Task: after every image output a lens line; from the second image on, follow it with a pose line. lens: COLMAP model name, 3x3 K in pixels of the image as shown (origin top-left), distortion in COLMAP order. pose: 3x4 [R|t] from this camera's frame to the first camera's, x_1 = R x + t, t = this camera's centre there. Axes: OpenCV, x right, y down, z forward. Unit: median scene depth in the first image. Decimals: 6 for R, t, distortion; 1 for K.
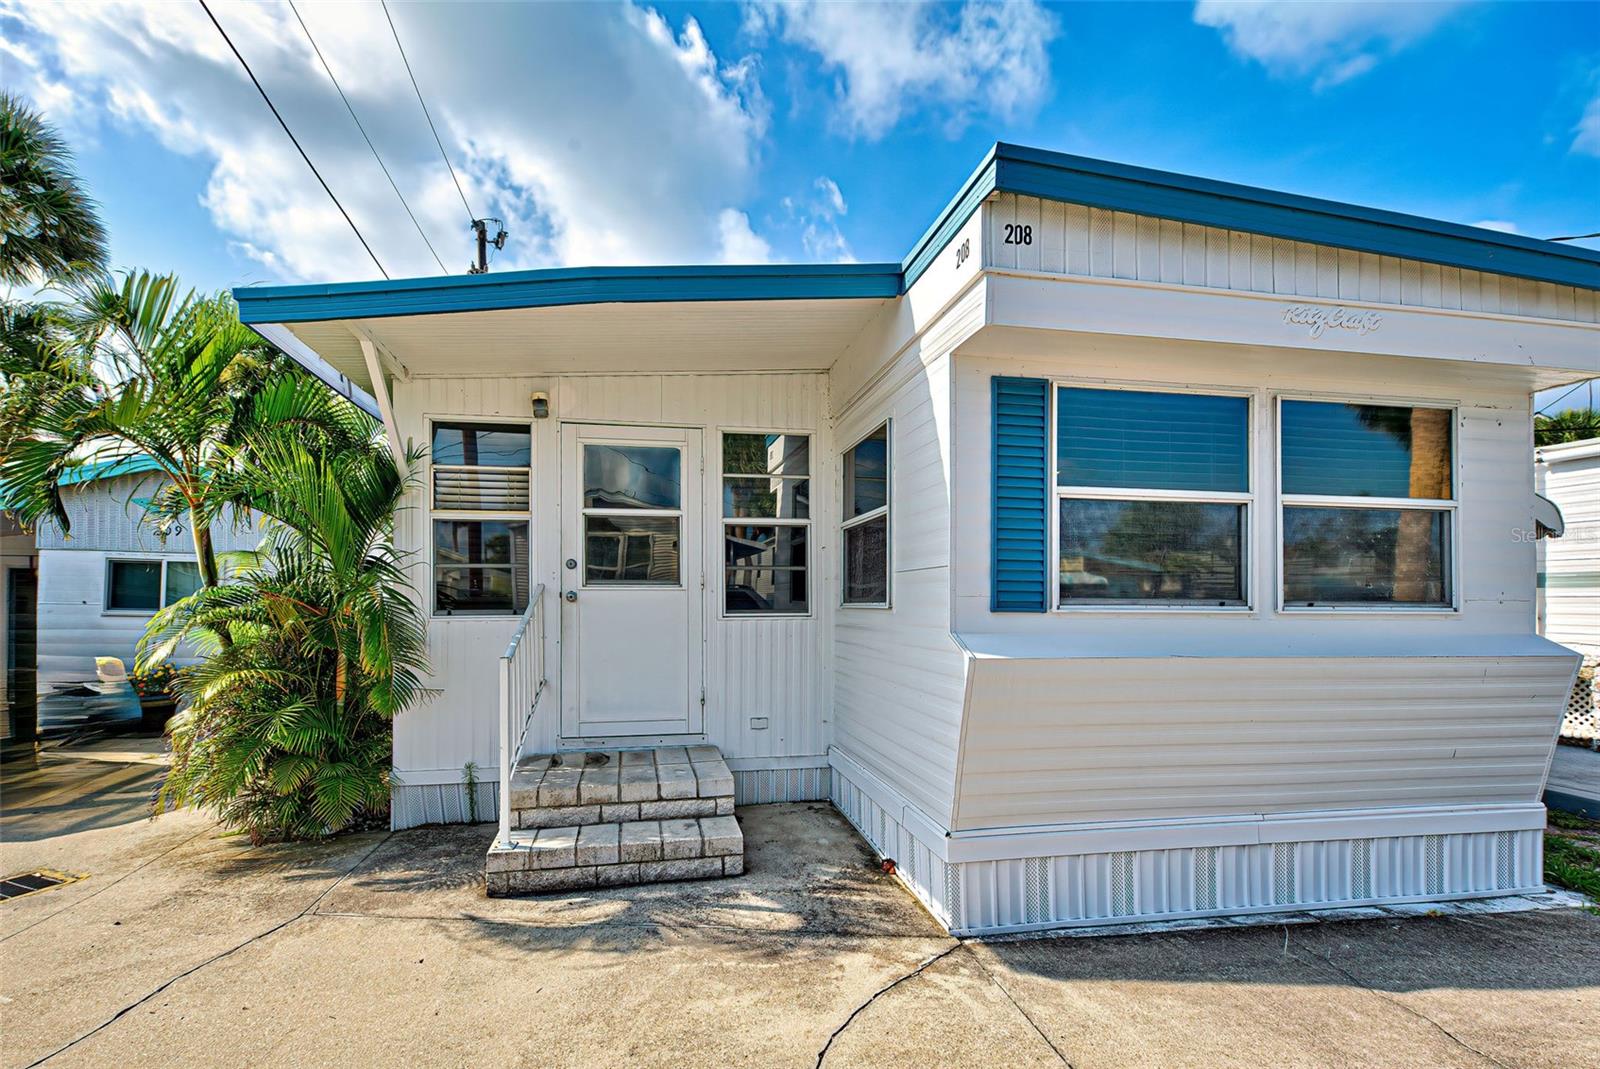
lens RADIAL K [[759.2, 0, 793.2], [0, 759.2, 594.2], [0, 0, 1]] dist [0.041563, -0.027327]
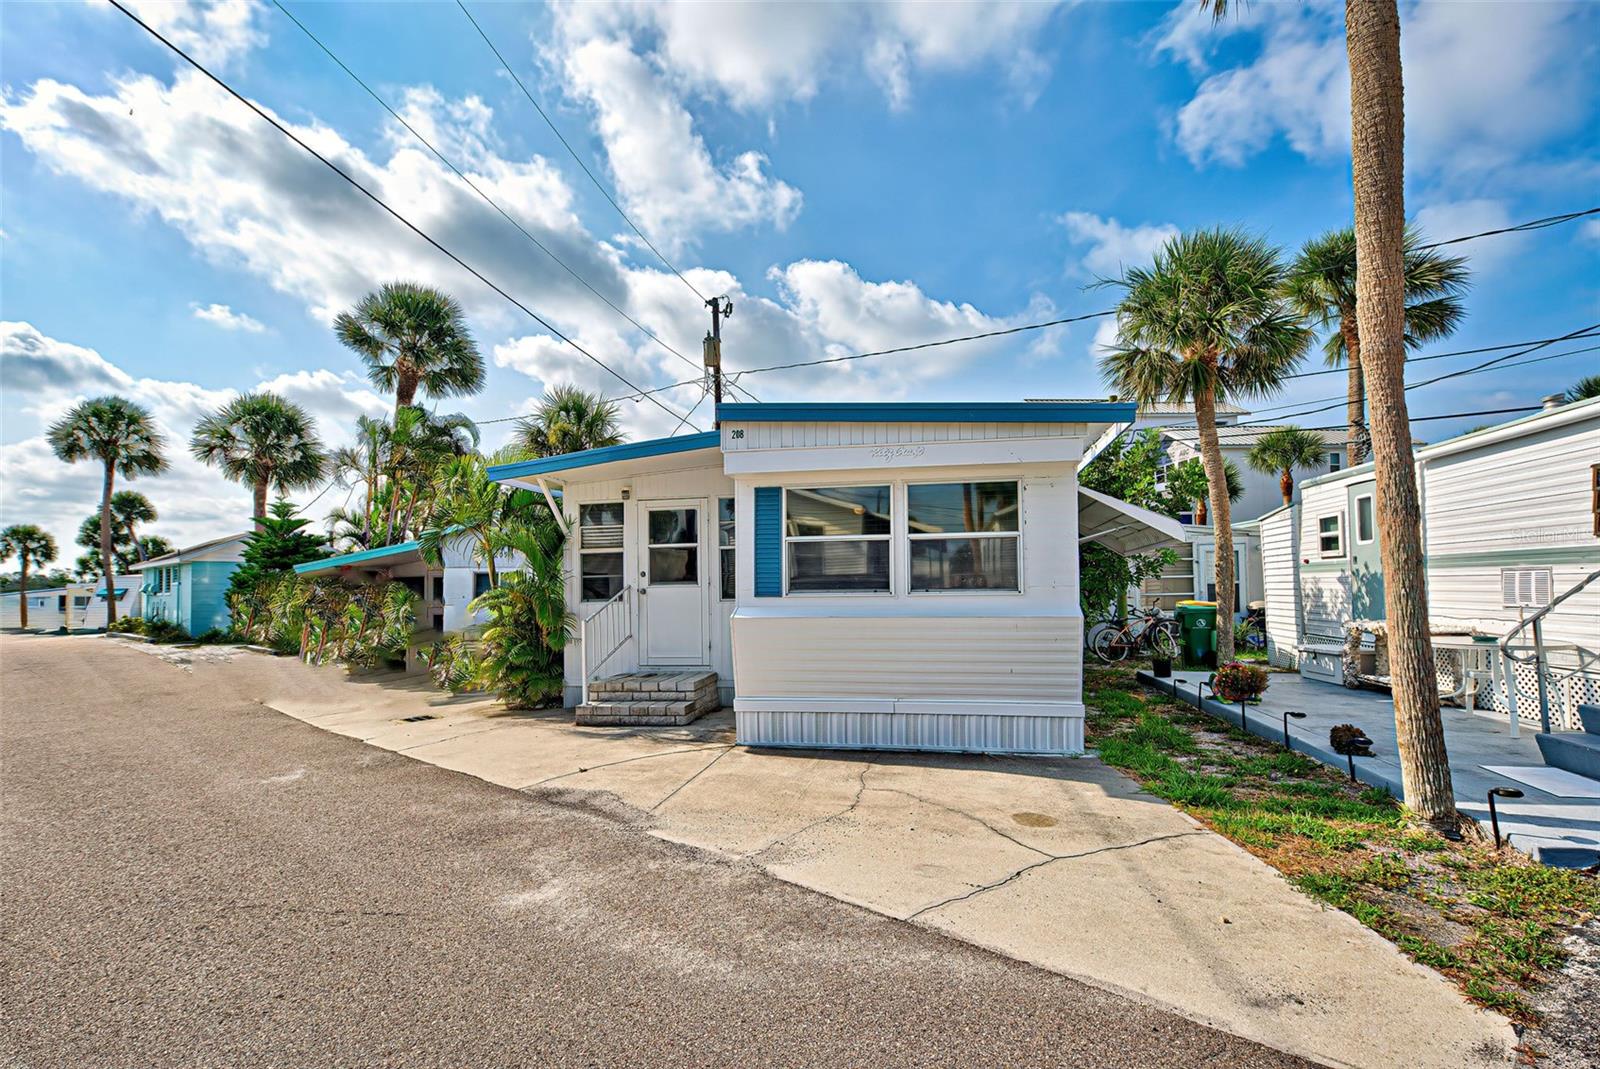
lens RADIAL K [[805.8, 0, 800.0], [0, 805.8, 534.5], [0, 0, 1]] dist [-0.000509, -0.000055]
pose [[0.927698, -0.040954, -0.371079, 0.872878], [0.020625, 0.998069, -0.058587, -0.012177], [0.372761, 0.046697, 0.926751, -0.769540]]
